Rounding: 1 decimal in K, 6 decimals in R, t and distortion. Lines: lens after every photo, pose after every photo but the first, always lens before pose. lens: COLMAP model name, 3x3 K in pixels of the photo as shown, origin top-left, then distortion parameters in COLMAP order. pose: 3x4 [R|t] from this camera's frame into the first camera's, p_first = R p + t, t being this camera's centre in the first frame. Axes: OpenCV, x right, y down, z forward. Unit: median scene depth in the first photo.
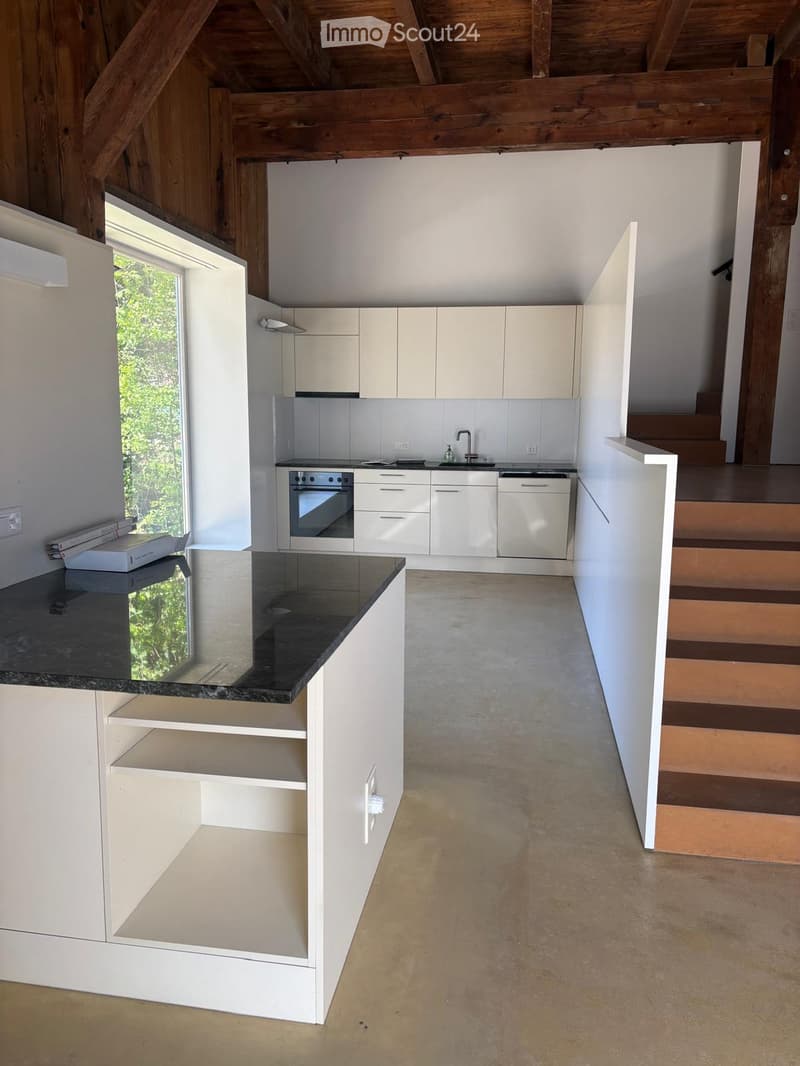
lens RADIAL K [[801.0, 0, 400.0], [0, 801.0, 533.0], [0, 0, 1]] dist [-0.006271, -0.006795]
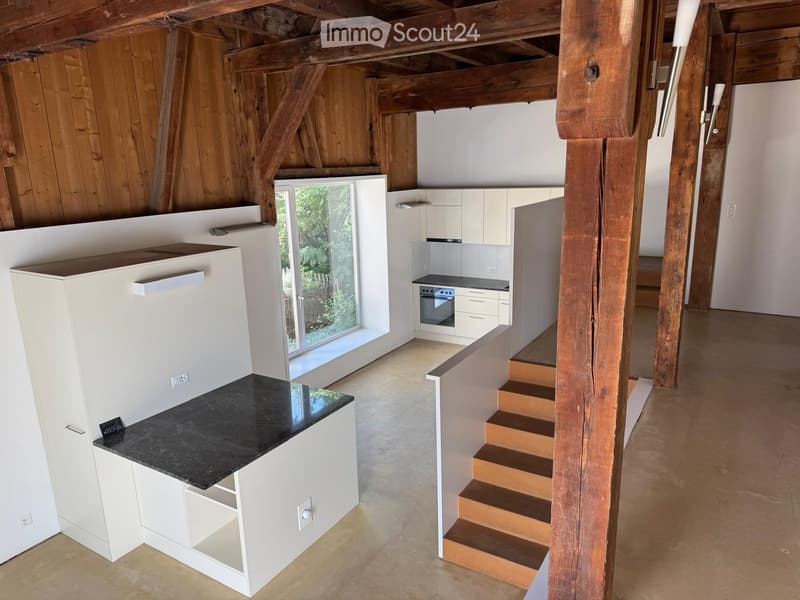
lens RADIAL K [[561.9, 0, 400.0], [0, 561.9, 300.0], [0, 0, 1]] dist [0.029524, -0.000849]
pose [[0.923106, 0.056288, -0.380403, 0.336887], [-0.025718, 0.996051, 0.084977, -0.177185], [0.383684, -0.068660, 0.920909, -0.153886]]
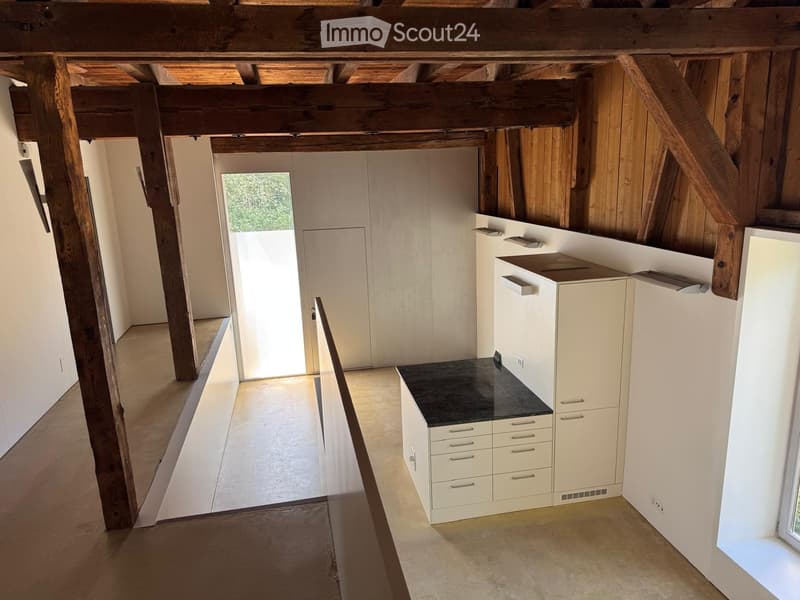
lens RADIAL K [[561.9, 0, 400.0], [0, 561.9, 300.0], [0, 0, 1]] dist [0.029524, -0.000849]
pose [[-0.937753, 0.105307, -0.330953, 0.288226], [-0.026308, 0.928646, 0.370033, -0.440121], [0.346305, 0.355706, -0.868070, 1.118017]]
